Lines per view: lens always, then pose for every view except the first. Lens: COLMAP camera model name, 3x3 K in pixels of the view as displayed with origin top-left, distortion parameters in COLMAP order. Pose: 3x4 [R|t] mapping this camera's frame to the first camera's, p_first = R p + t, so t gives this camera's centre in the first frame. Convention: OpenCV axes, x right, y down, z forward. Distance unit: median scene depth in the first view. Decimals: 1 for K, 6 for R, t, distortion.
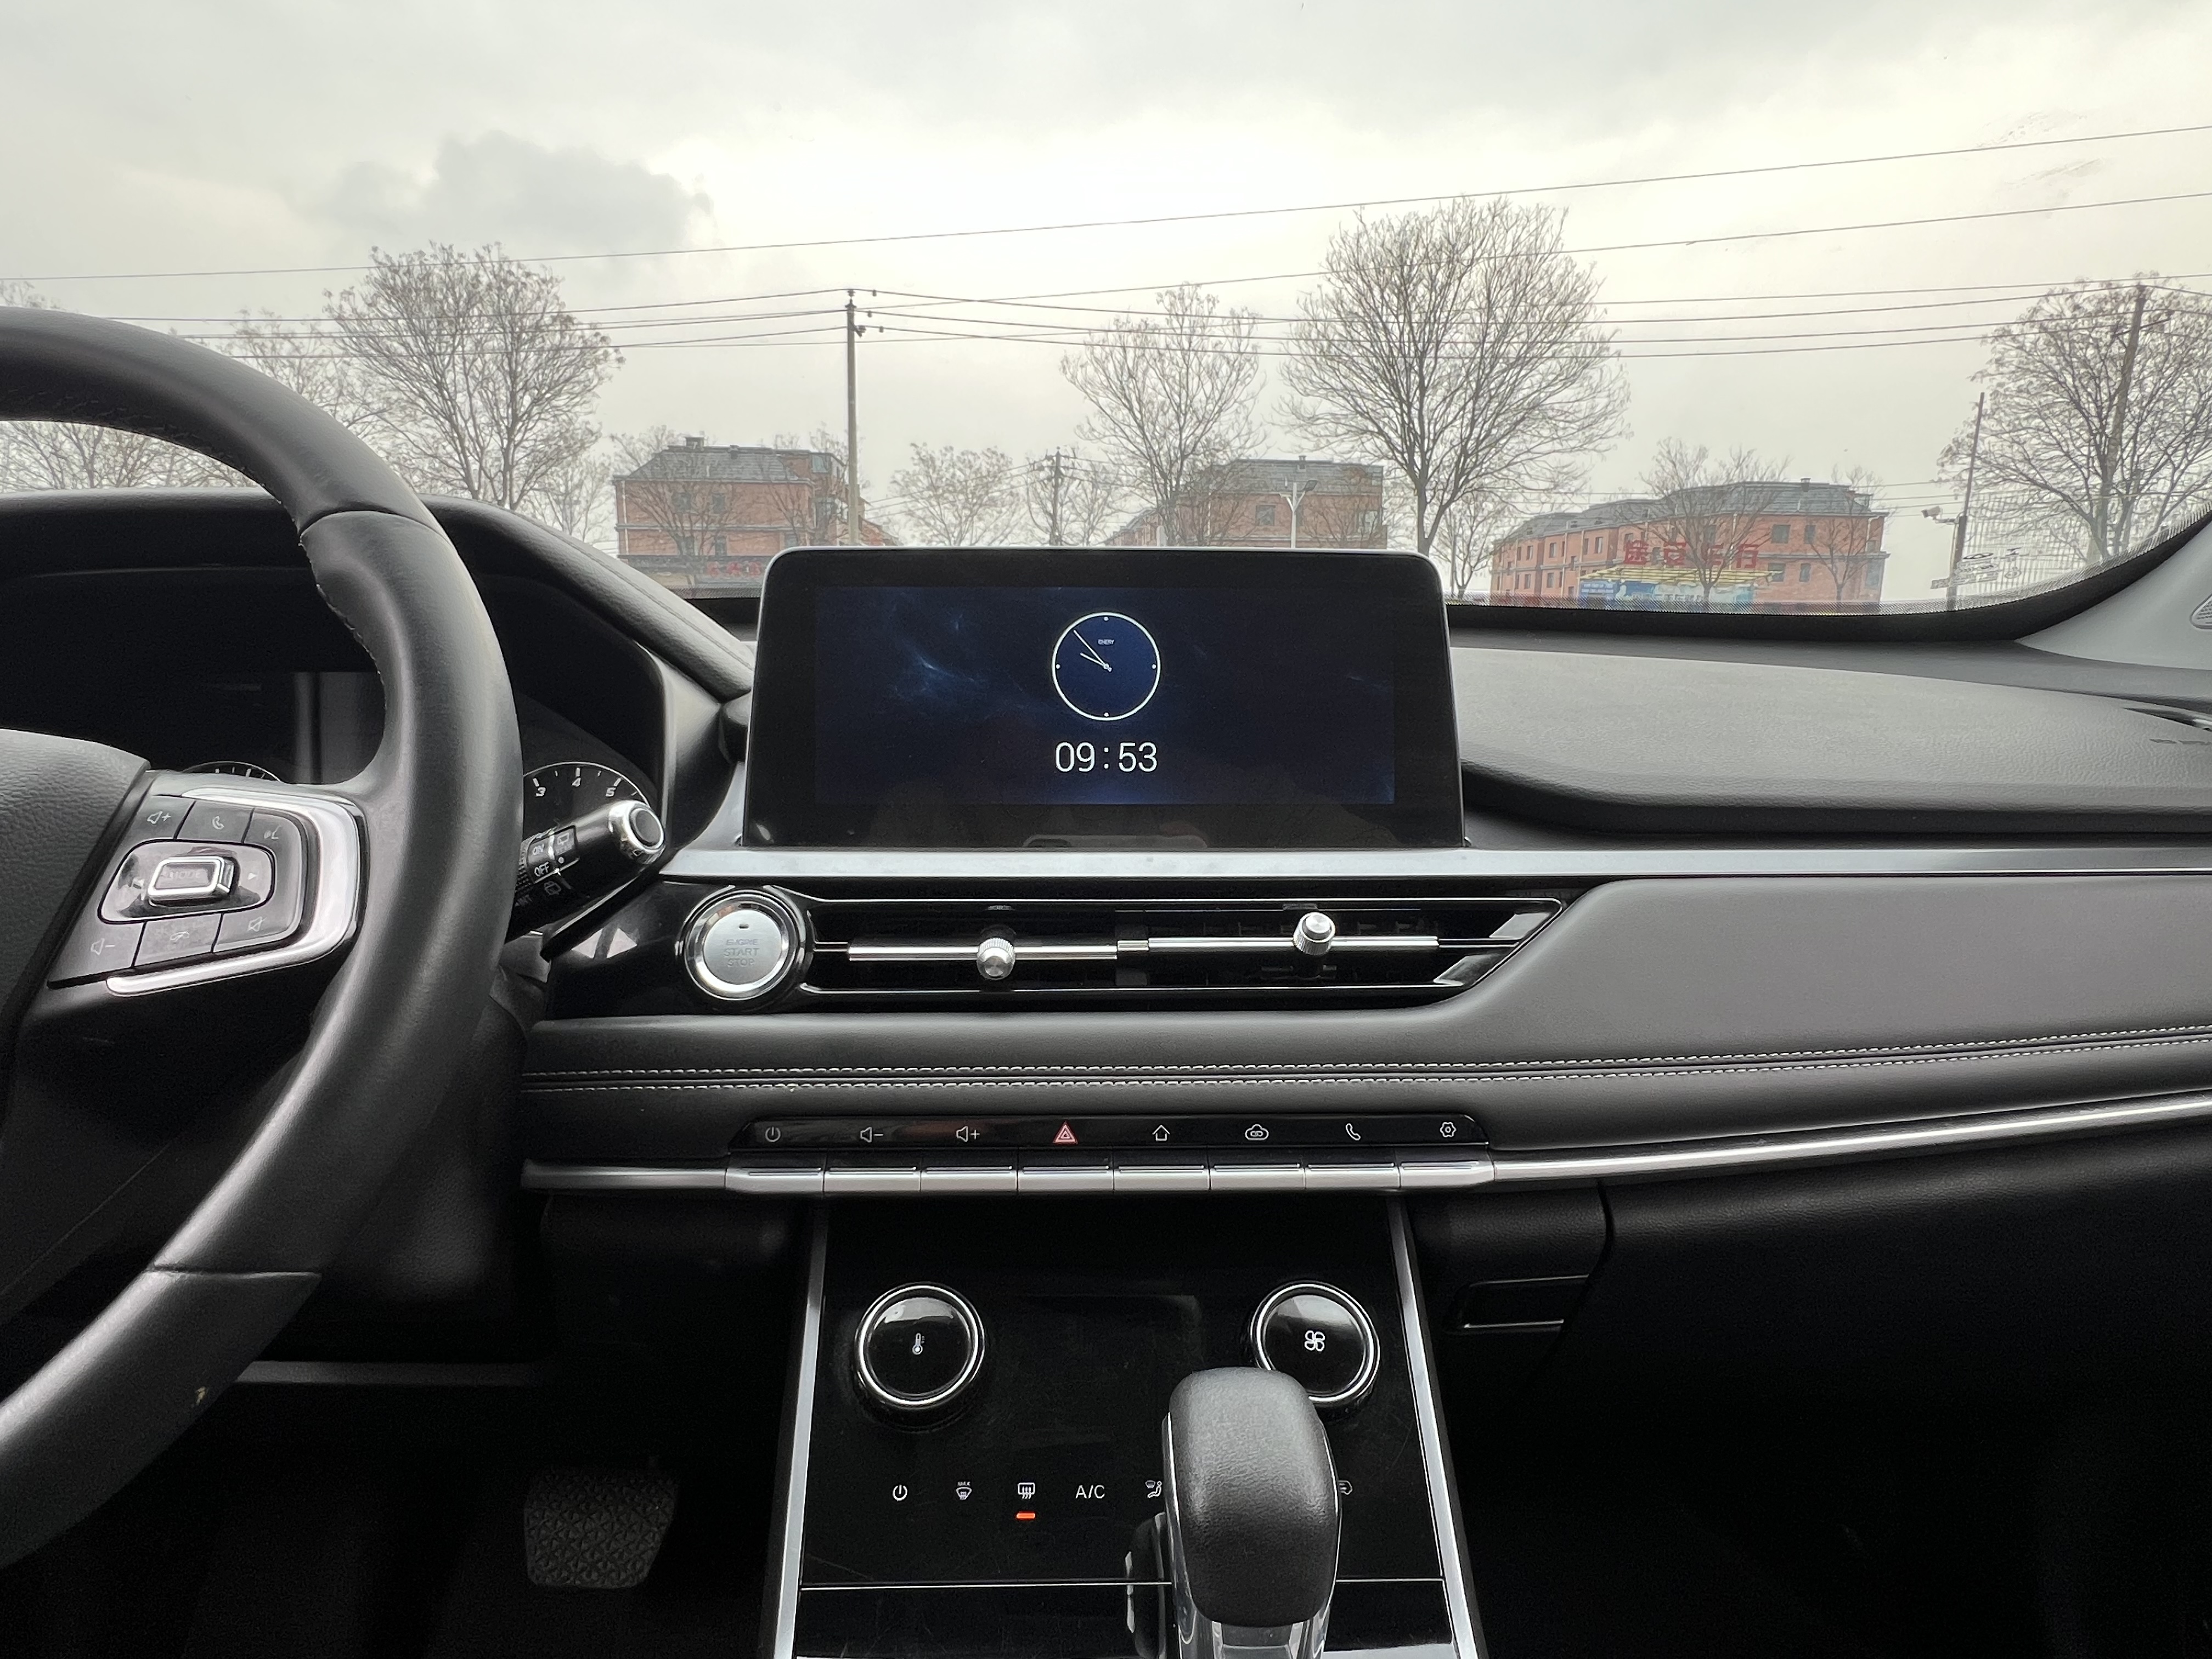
lens RADIAL K [[1200.7, 0, 1095.1], [0, 1200.7, 862.3], [0, 0, 1]] dist [0.001790, -0.000159]
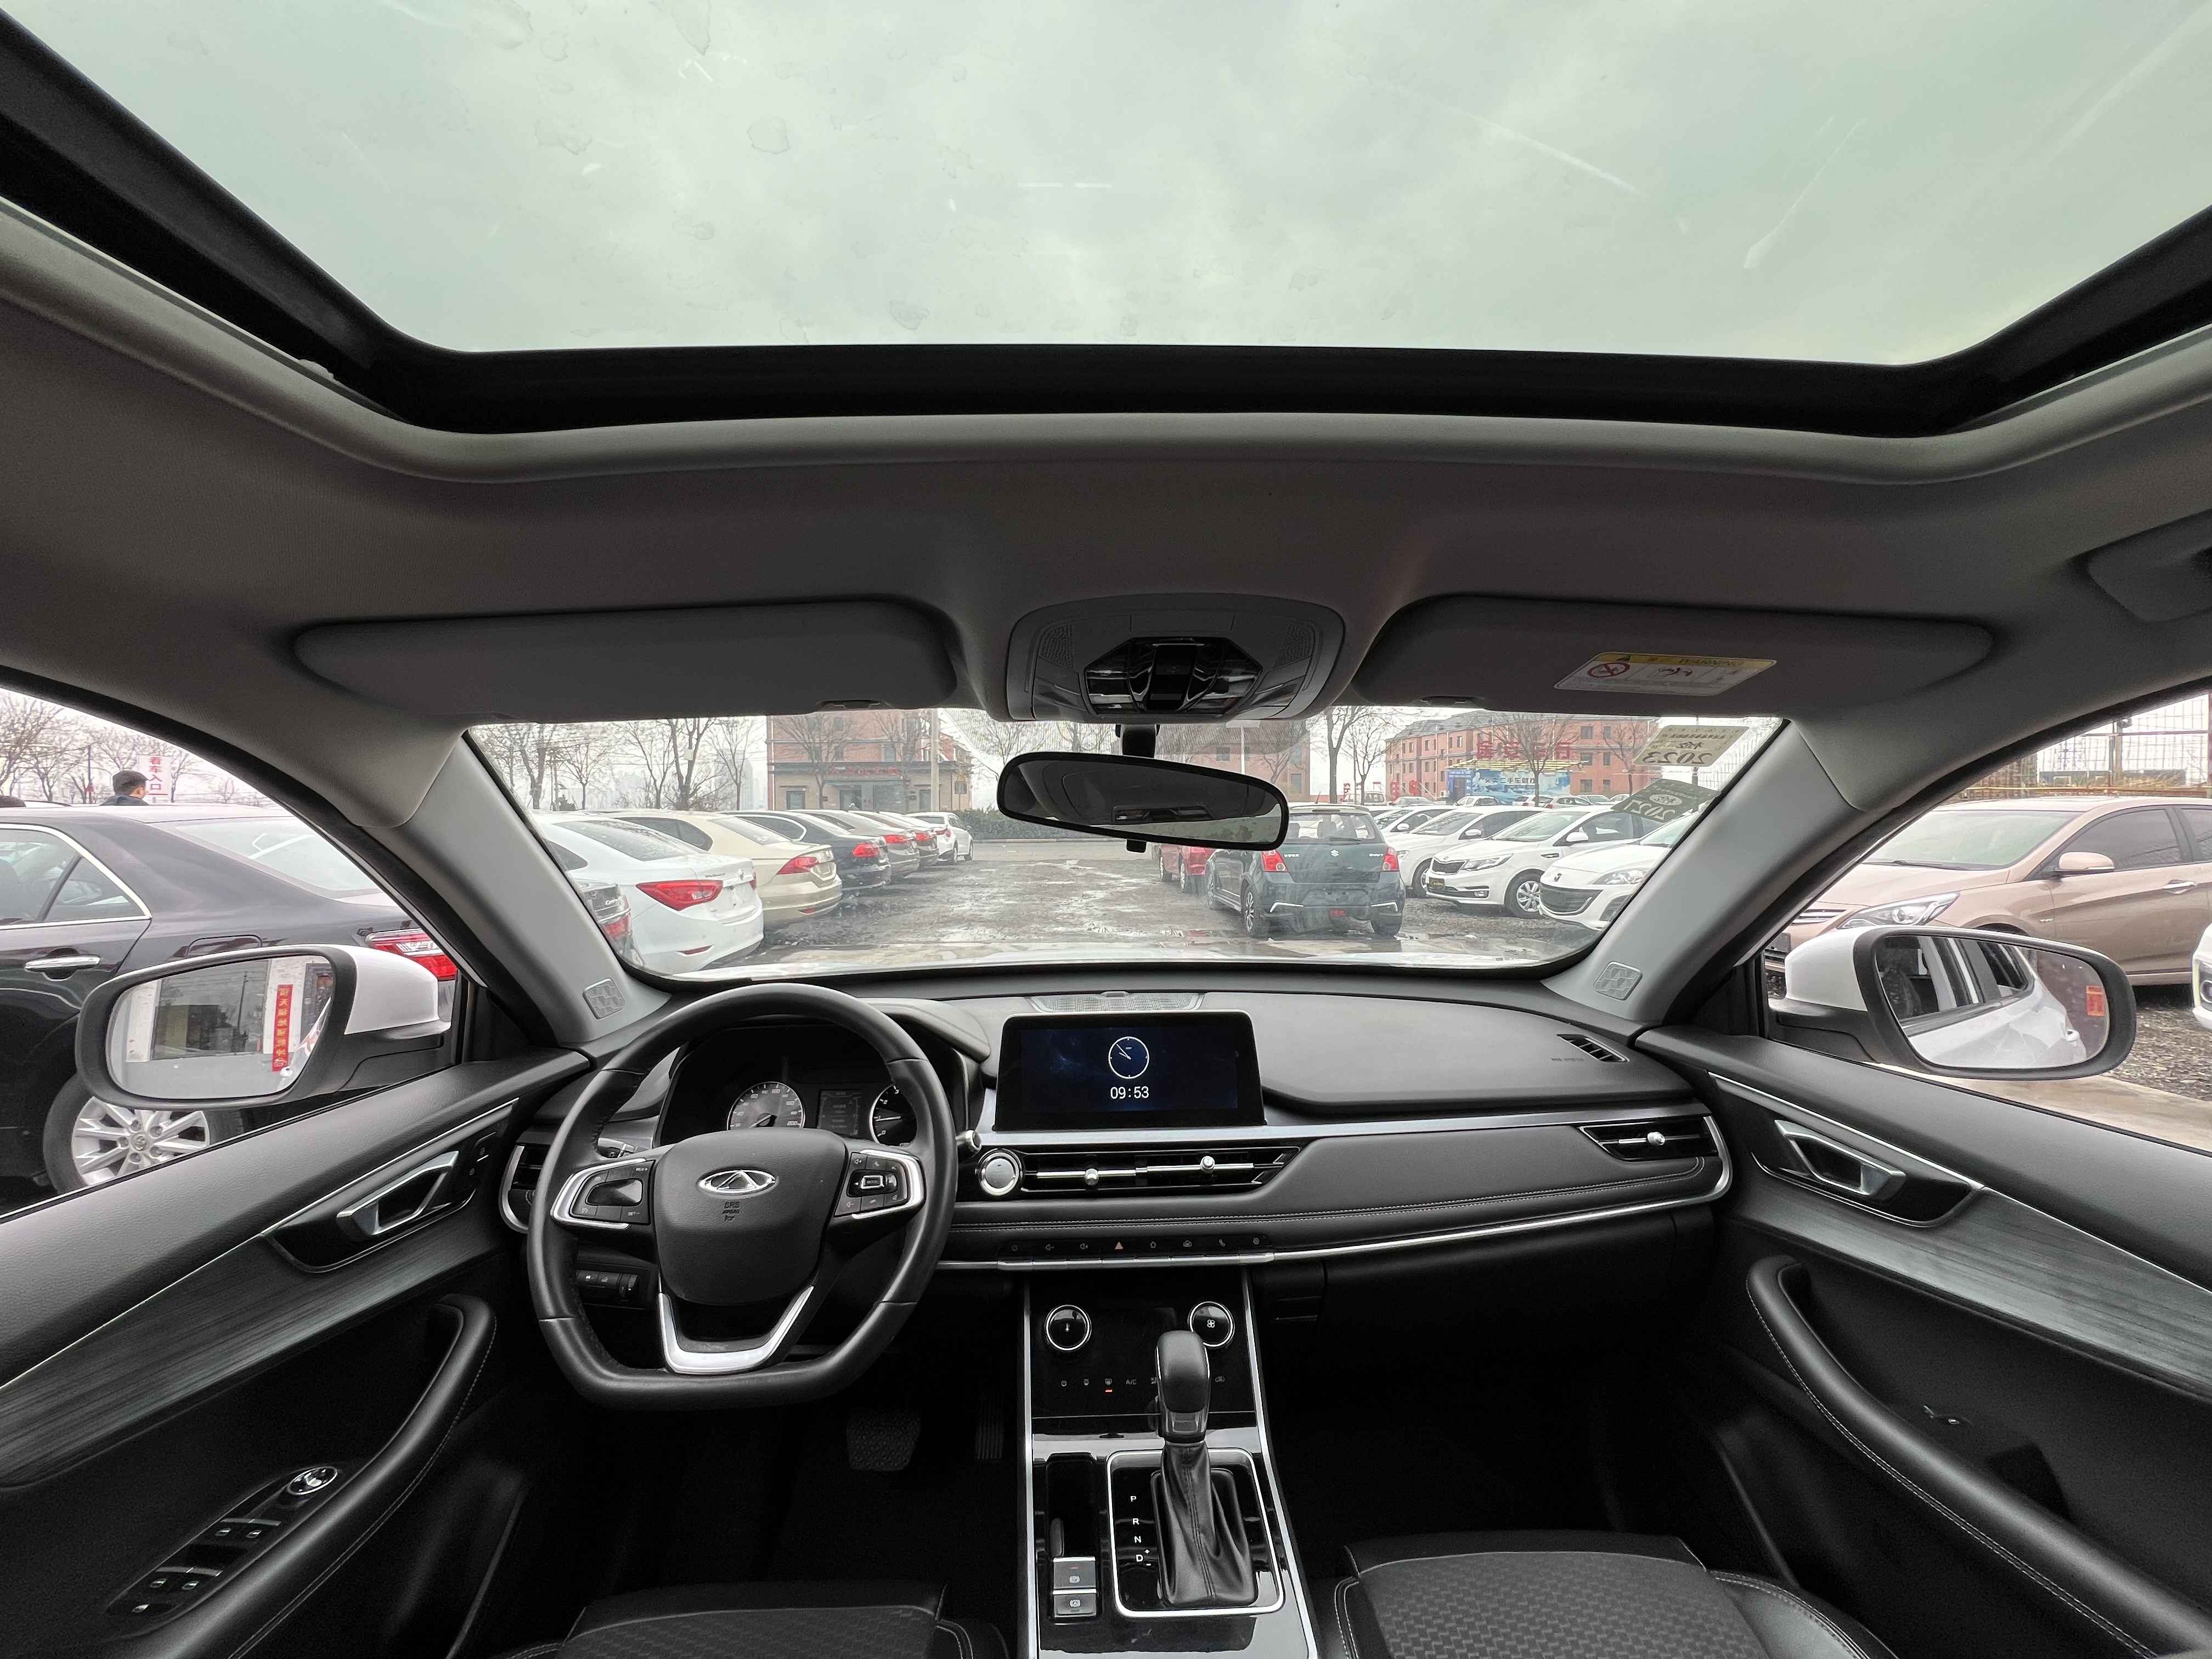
lens RADIAL K [[884.5, 0, 1106.0], [0, 884.5, 829.5], [0, 0, 1]] dist [0.000202, 0.000071]
pose [[0.999825, -0.018708, 0.000982, -0.036555], [0.018626, 0.987127, -0.158853, -0.379327], [0.002002, 0.158843, 0.987302, -1.115059]]
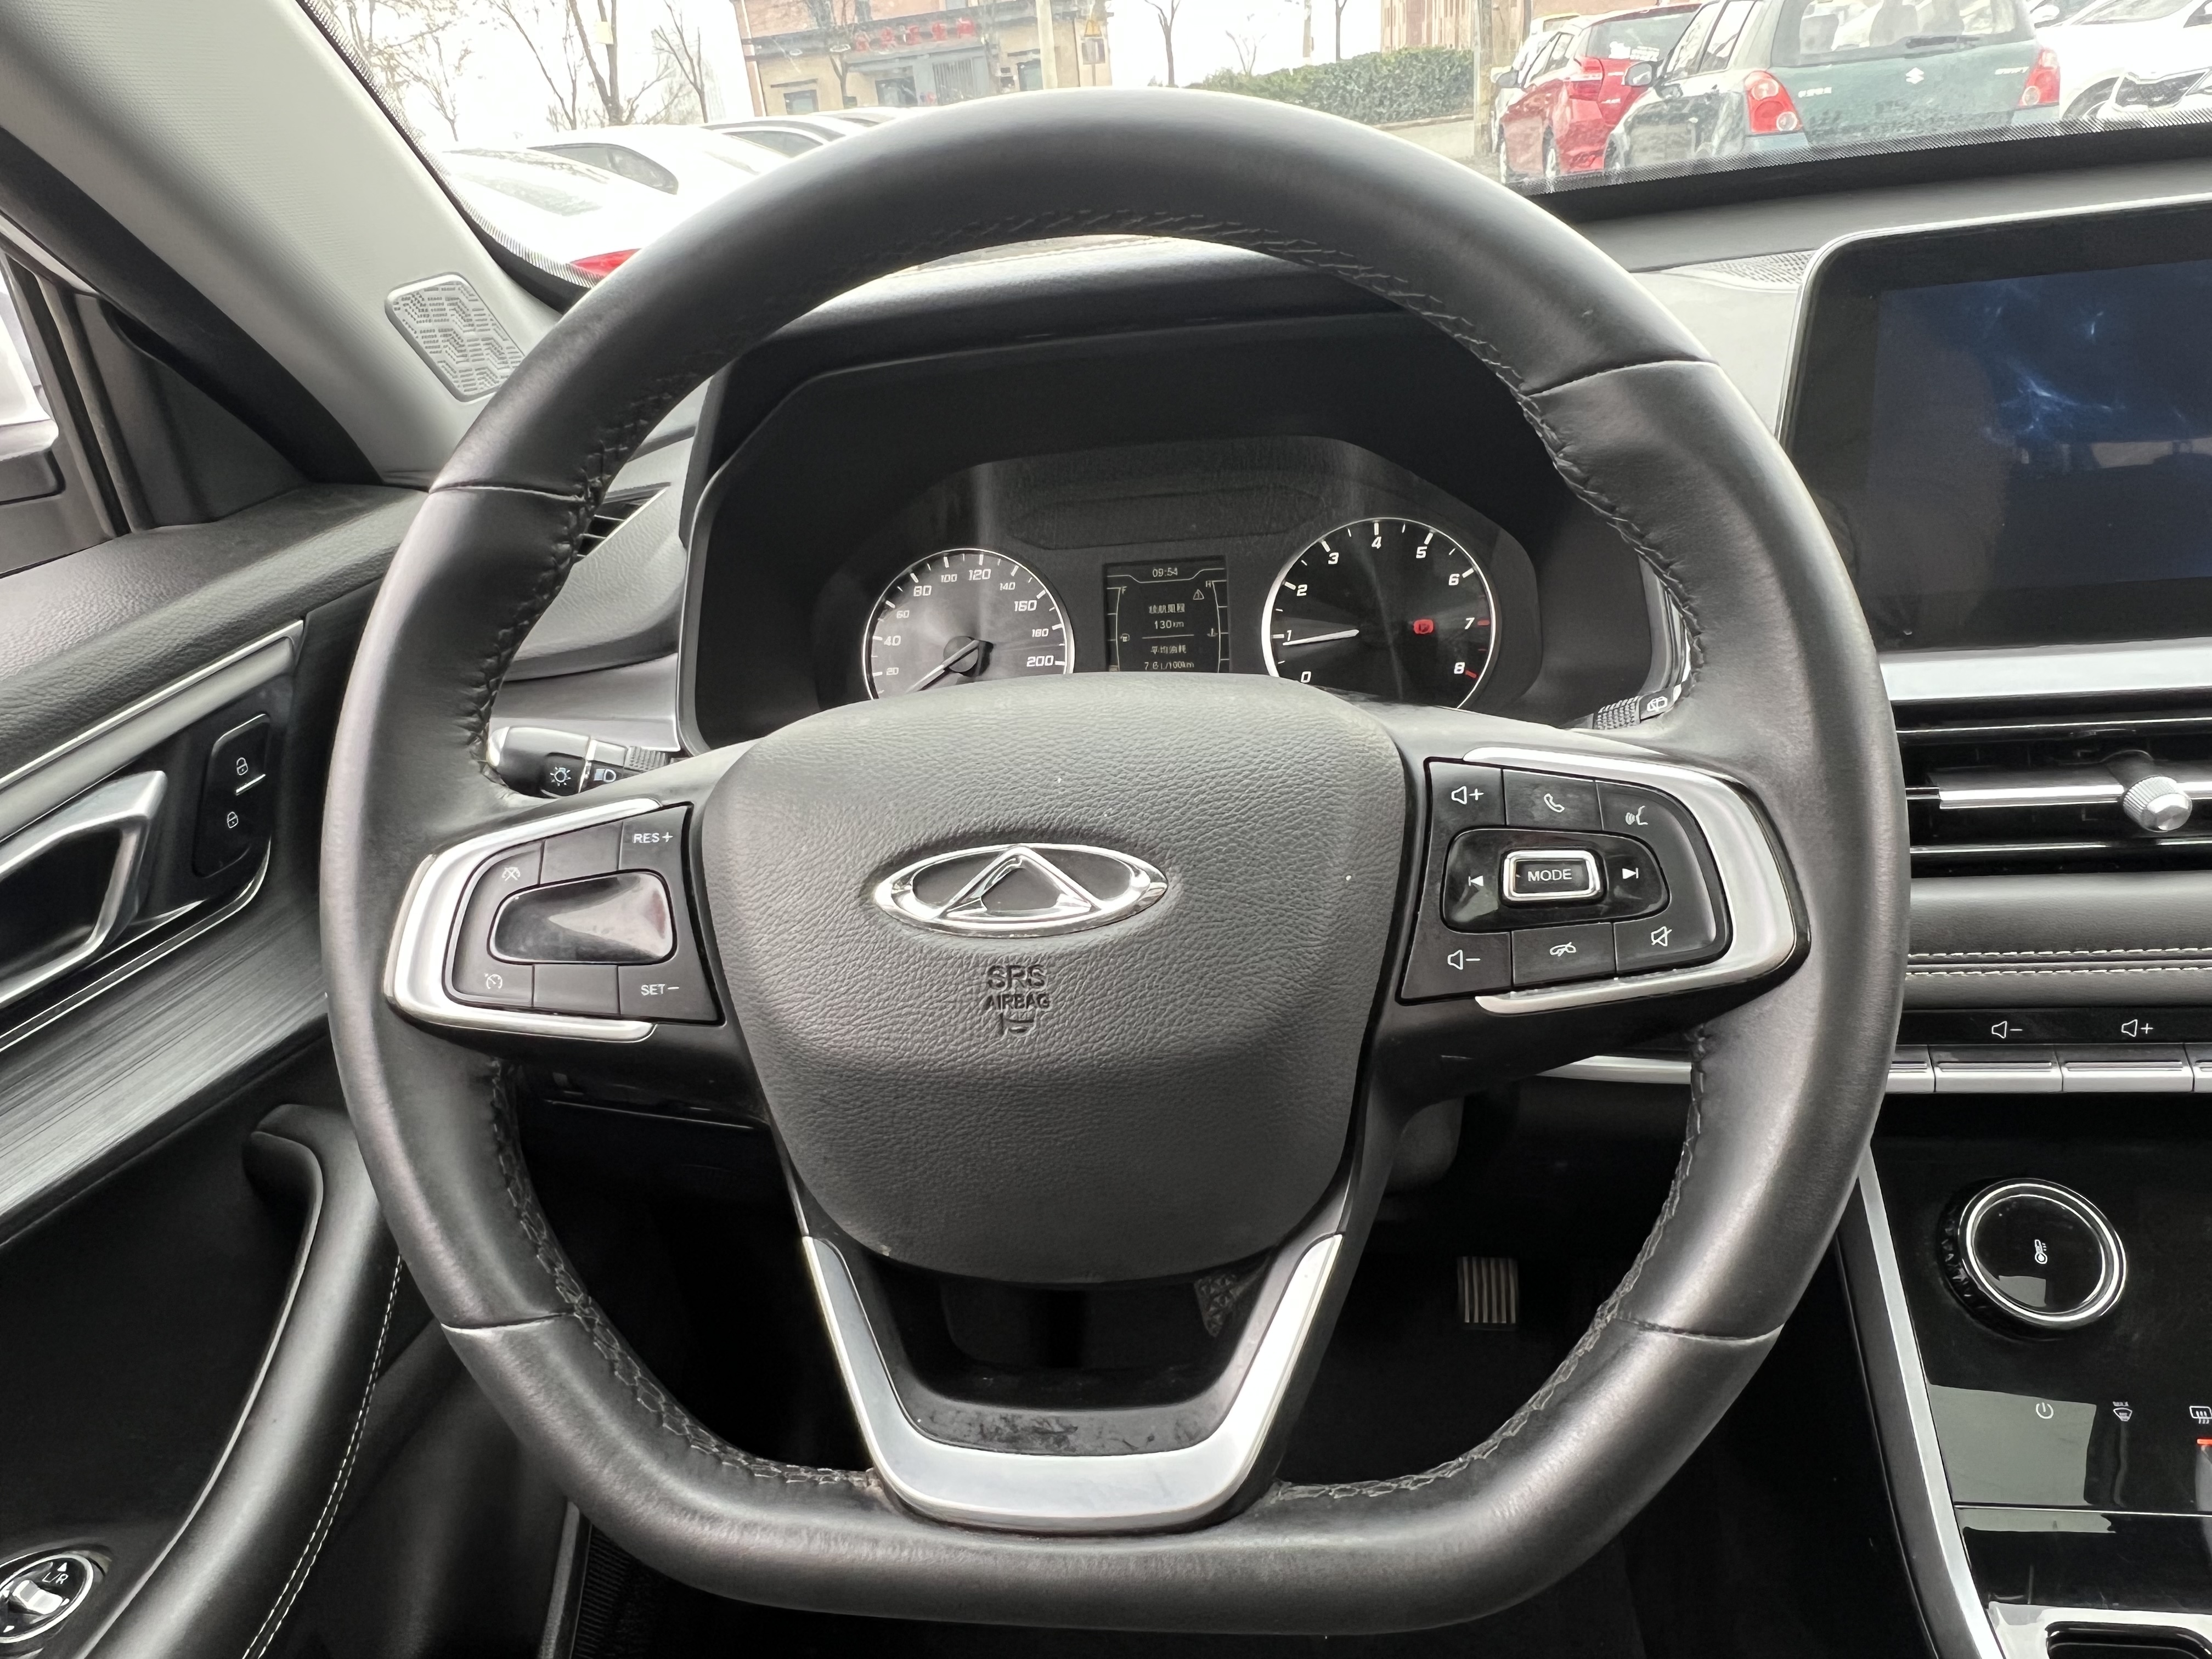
lens RADIAL K [[1442.7, 0, 1093.3], [0, 1442.7, 886.8], [0, 0, 1]] dist [-0.000675, -0.000425]
pose [[0.980849, -0.024690, -0.193198, -0.570479], [0.084099, 0.948386, 0.305762, -0.206972], [0.175677, -0.316154, 0.932300, -0.000110]]
